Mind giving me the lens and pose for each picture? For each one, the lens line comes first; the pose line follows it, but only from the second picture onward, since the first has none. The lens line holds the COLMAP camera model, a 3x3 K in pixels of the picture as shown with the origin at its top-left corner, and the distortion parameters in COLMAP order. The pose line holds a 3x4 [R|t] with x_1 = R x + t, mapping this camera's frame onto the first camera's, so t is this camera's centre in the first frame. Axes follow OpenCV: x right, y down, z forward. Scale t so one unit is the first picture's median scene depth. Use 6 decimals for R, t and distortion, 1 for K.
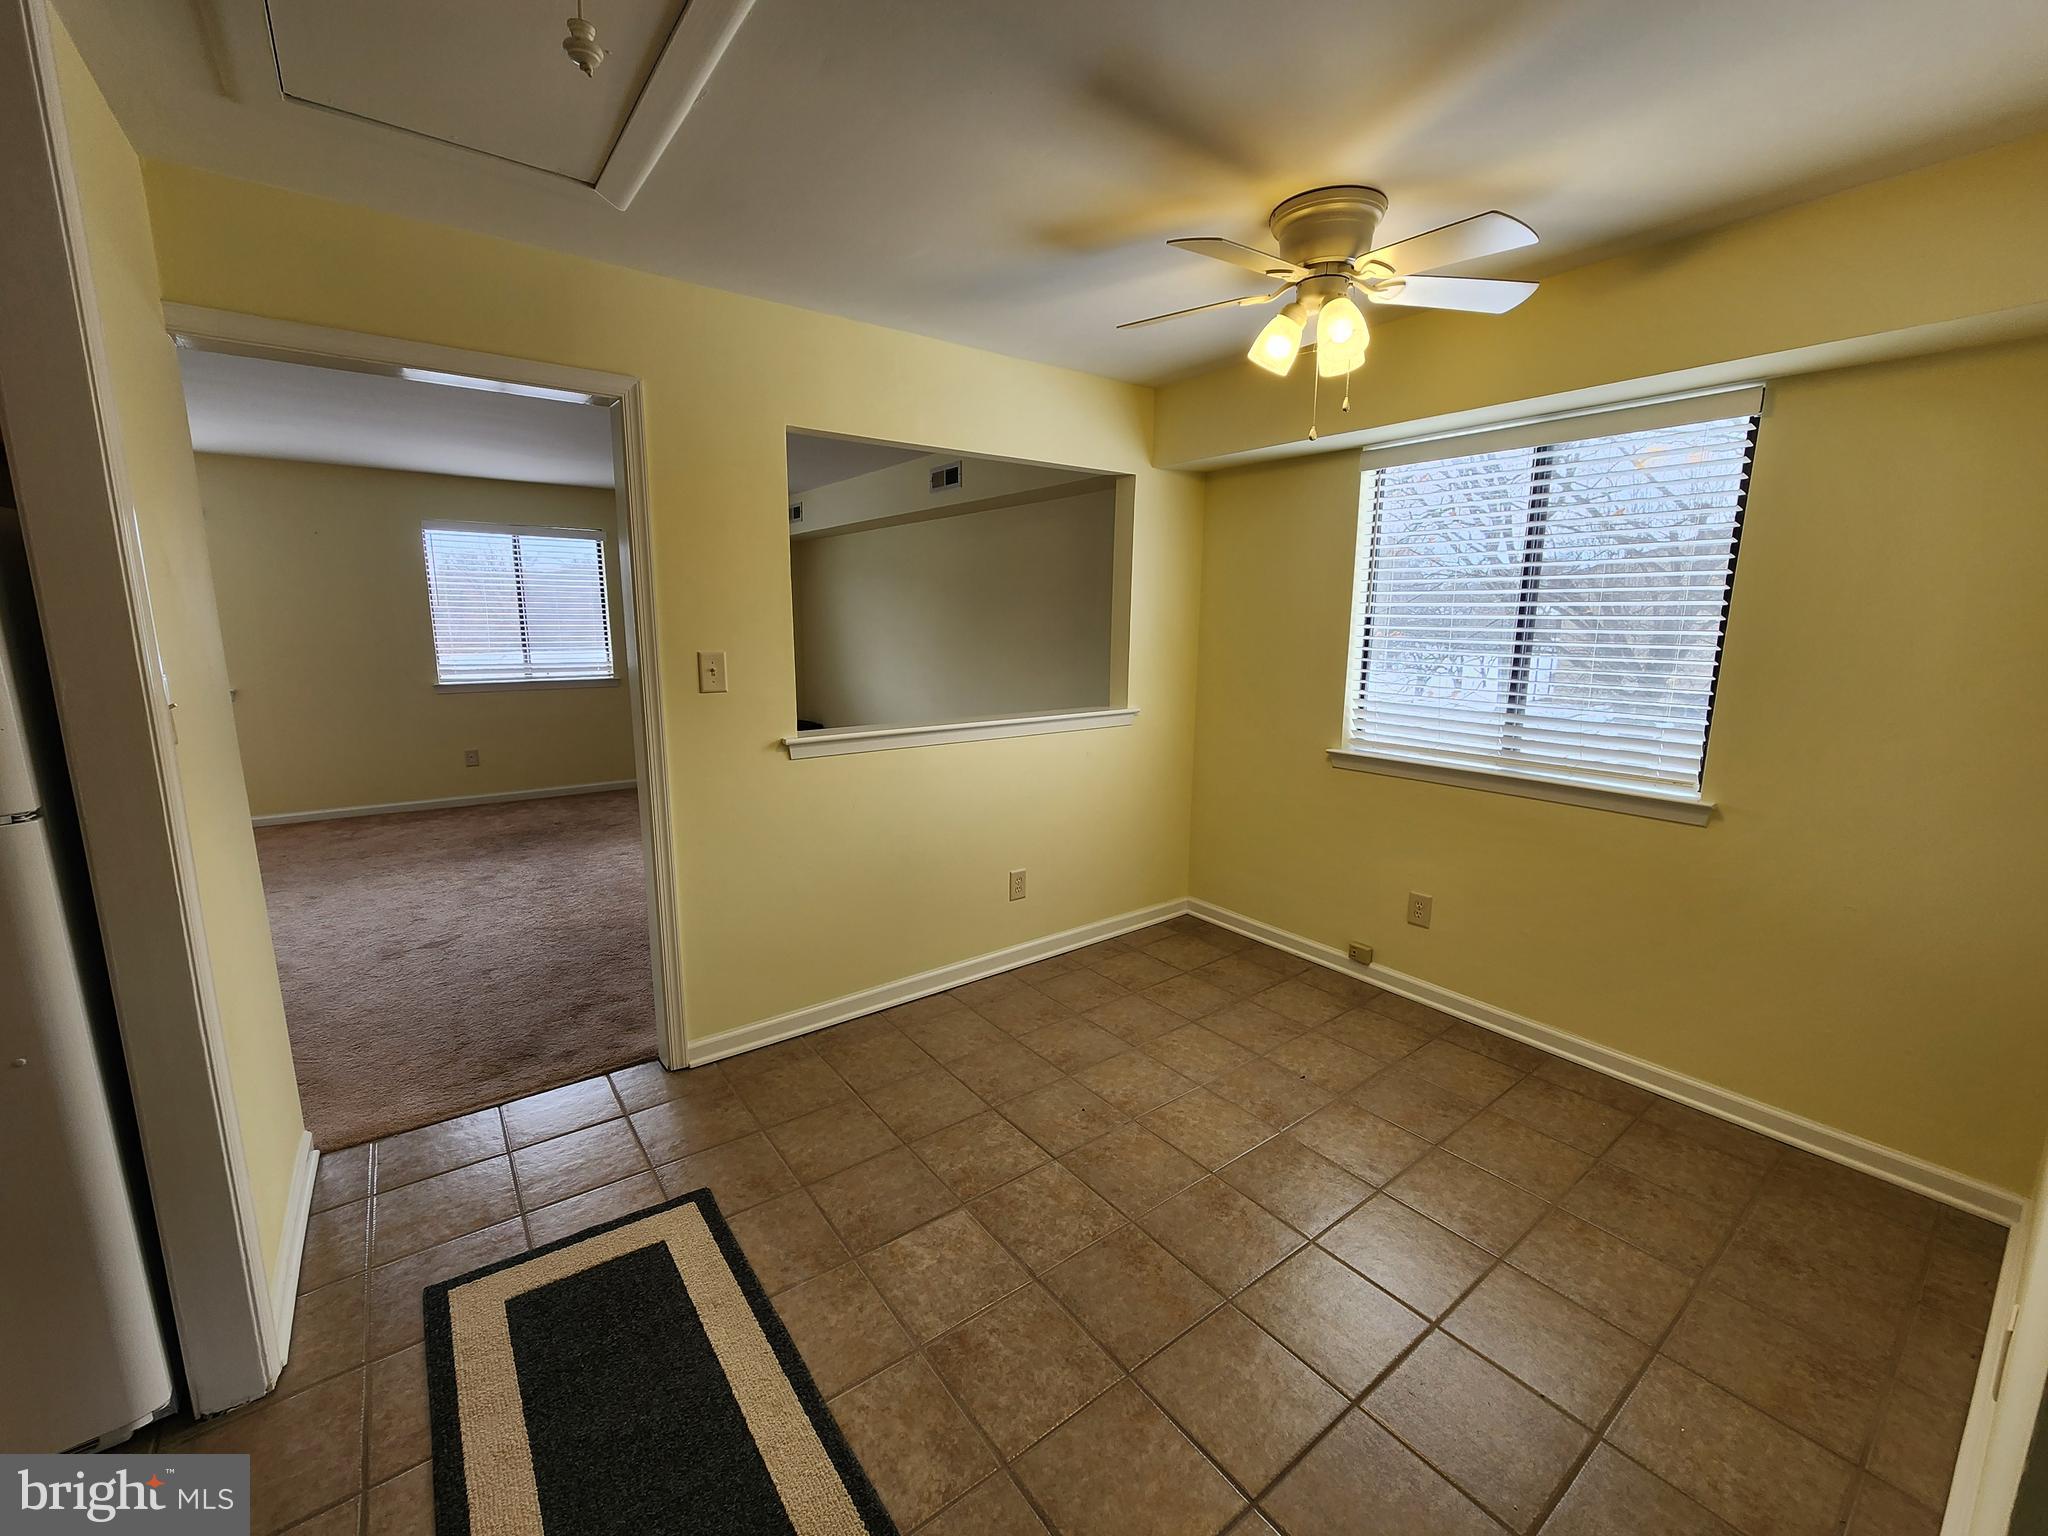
lens RADIAL K [[833.9, 0, 1023.9], [0, 833.9, 769.8], [0, 0, 1]] dist [0.000739, -0.000110]
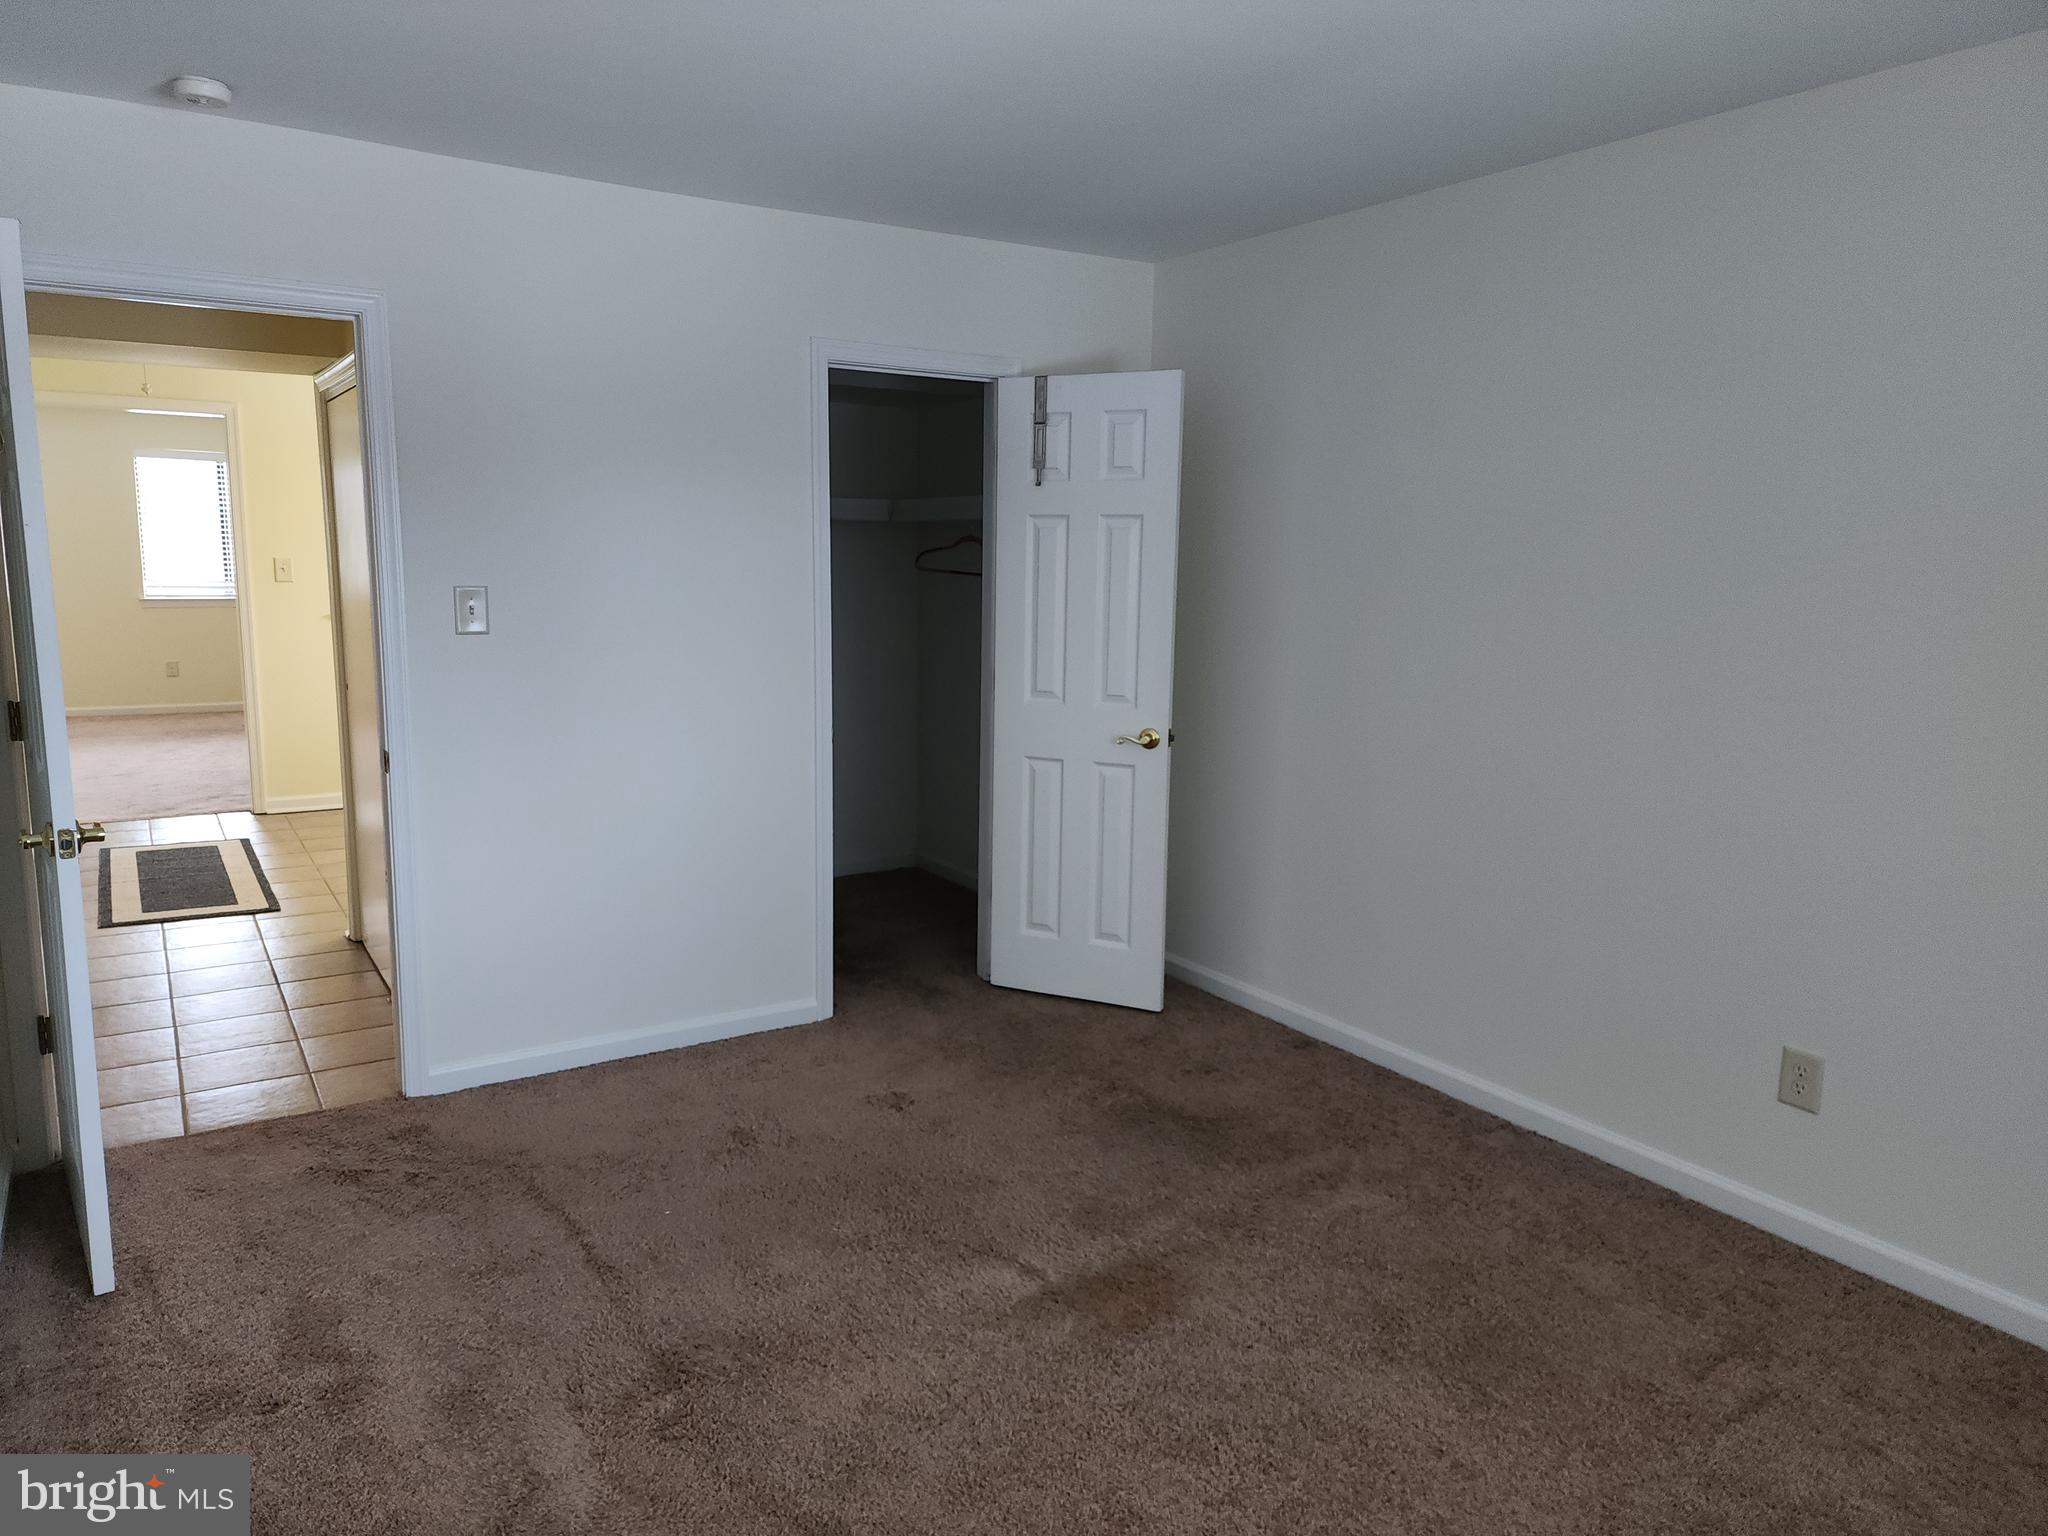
lens RADIAL K [[1356.5, 0, 997.0], [0, 1356.5, 757.2], [0, 0, 1]] dist [0.060869, -0.045559]
pose [[0.996933, 0.020770, -0.075451, 1.134644], [-0.023029, 0.999309, -0.029190, 0.273206], [0.074793, 0.030838, 0.996722, -1.458525]]
